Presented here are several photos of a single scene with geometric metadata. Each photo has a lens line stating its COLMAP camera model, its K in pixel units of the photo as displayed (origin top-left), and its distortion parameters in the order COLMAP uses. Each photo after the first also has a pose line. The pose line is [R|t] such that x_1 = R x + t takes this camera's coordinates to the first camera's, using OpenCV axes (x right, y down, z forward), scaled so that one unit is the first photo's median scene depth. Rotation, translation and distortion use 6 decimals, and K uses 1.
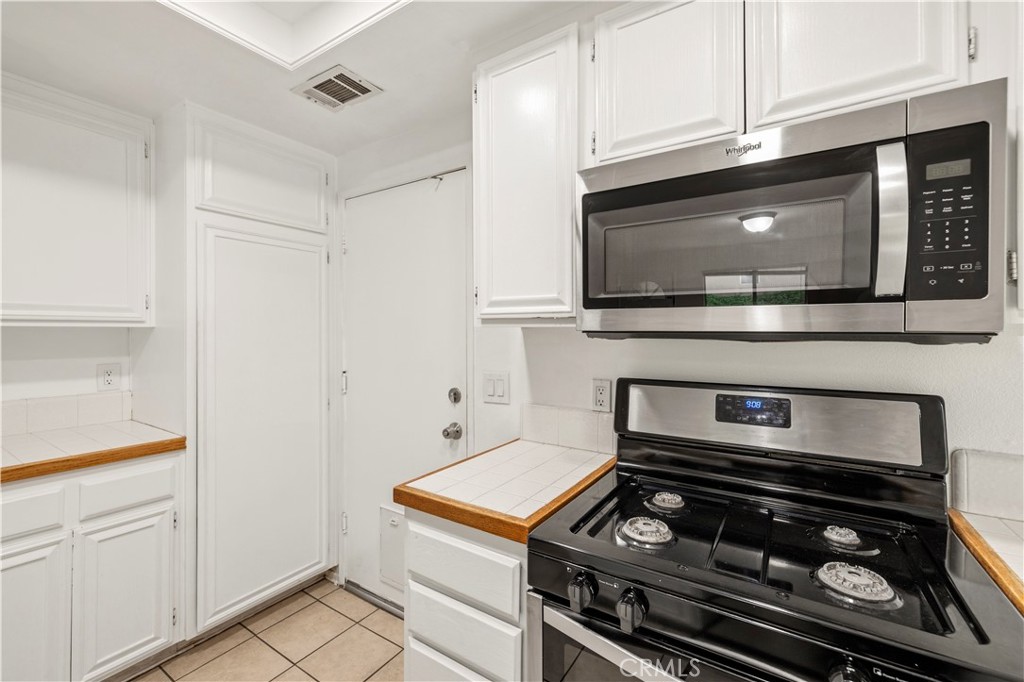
lens RADIAL K [[436.6, 0, 504.1], [0, 436.6, 328.2], [0, 0, 1]] dist [0.003667, -0.000171]
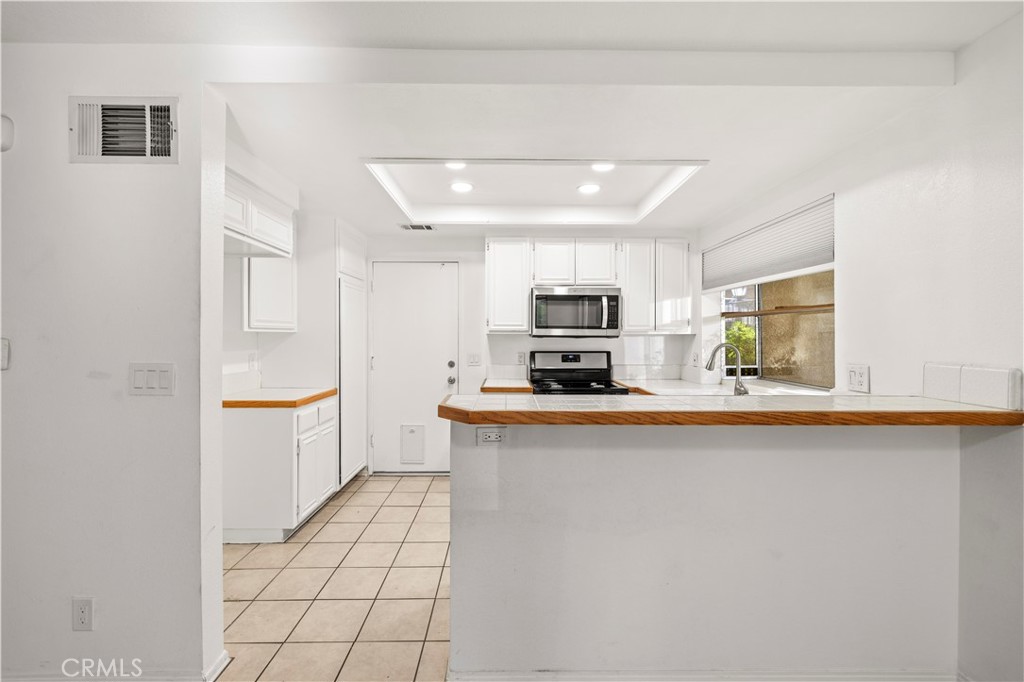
lens RADIAL K [[436.6, 0, 511.5], [0, 436.6, 338.8], [0, 0, 1]] dist [0.003667, -0.000171]
pose [[0.829160, -0.002156, 0.559007, -1.680099], [-0.006220, 0.999895, 0.013083, -0.007242], [-0.558976, -0.014325, 0.829060, -1.530480]]
